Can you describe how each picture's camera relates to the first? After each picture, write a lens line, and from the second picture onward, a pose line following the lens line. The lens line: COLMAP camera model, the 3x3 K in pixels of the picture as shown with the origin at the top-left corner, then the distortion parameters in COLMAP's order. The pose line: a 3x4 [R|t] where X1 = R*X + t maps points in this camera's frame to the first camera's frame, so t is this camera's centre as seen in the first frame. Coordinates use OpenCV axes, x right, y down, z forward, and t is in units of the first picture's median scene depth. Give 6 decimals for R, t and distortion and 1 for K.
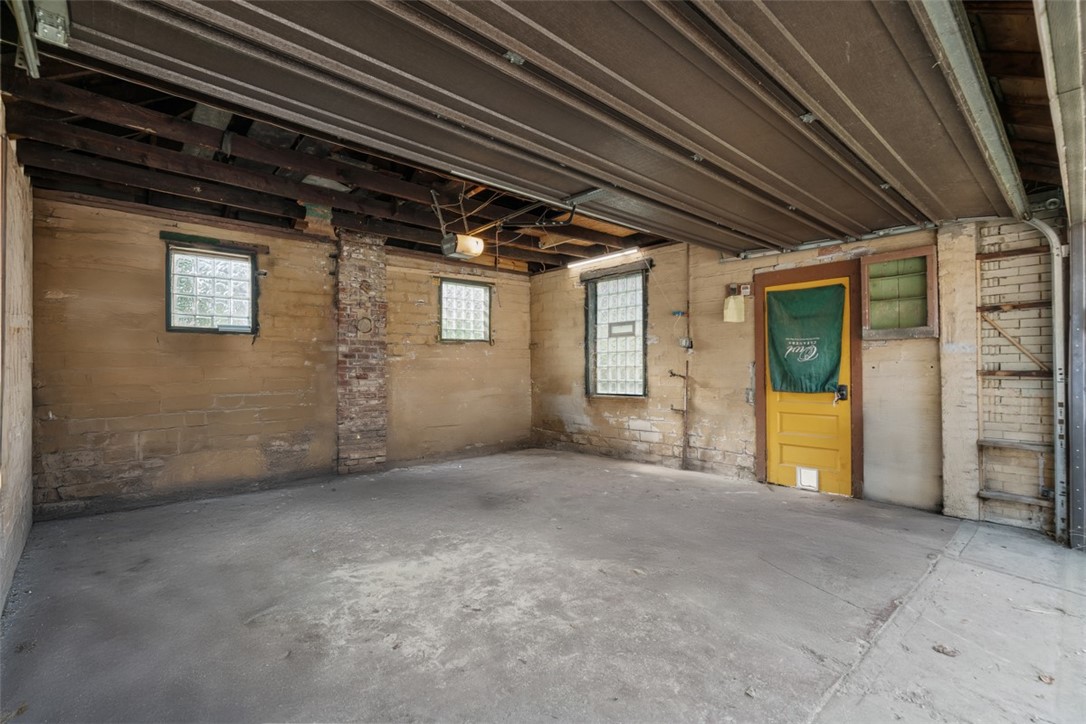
lens RADIAL K [[494.1, 0, 539.7], [0, 494.1, 363.0], [0, 0, 1]] dist [-0.008164, 0.001617]
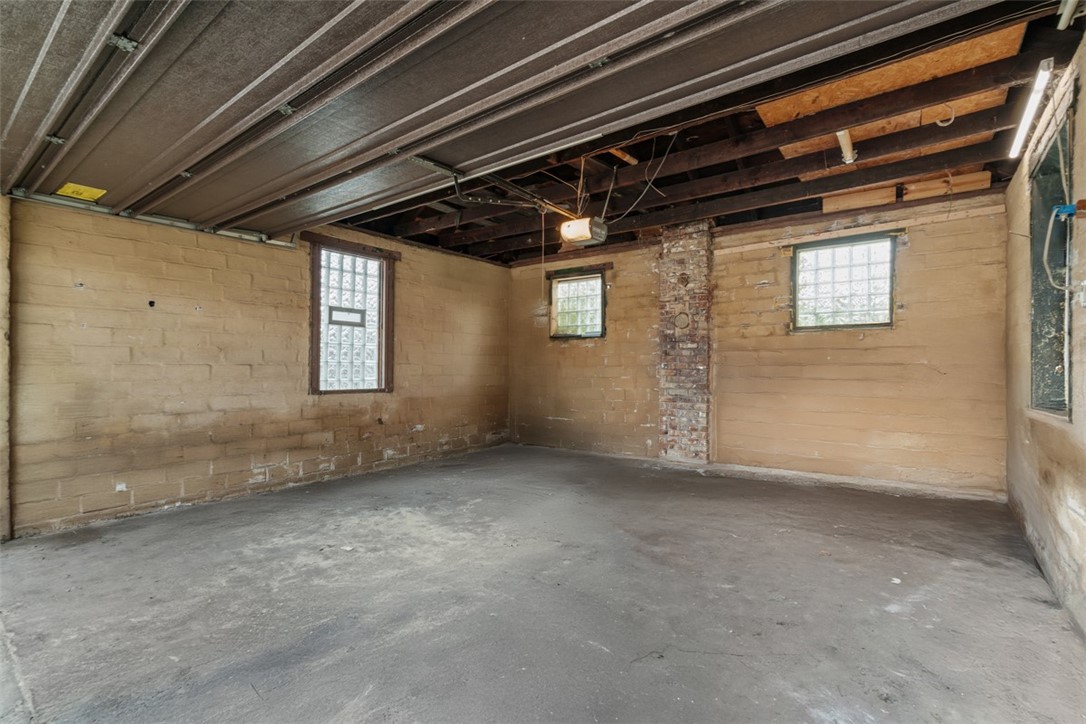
lens RADIAL K [[494.1, 0, 540.0], [0, 494.1, 363.6], [0, 0, 1]] dist [-0.008164, 0.001617]
pose [[0.185546, 0.000184, -0.982636, 0.902901], [0.005650, 0.999983, 0.001254, 0.005490], [0.982619, -0.005784, 0.185542, 0.947634]]
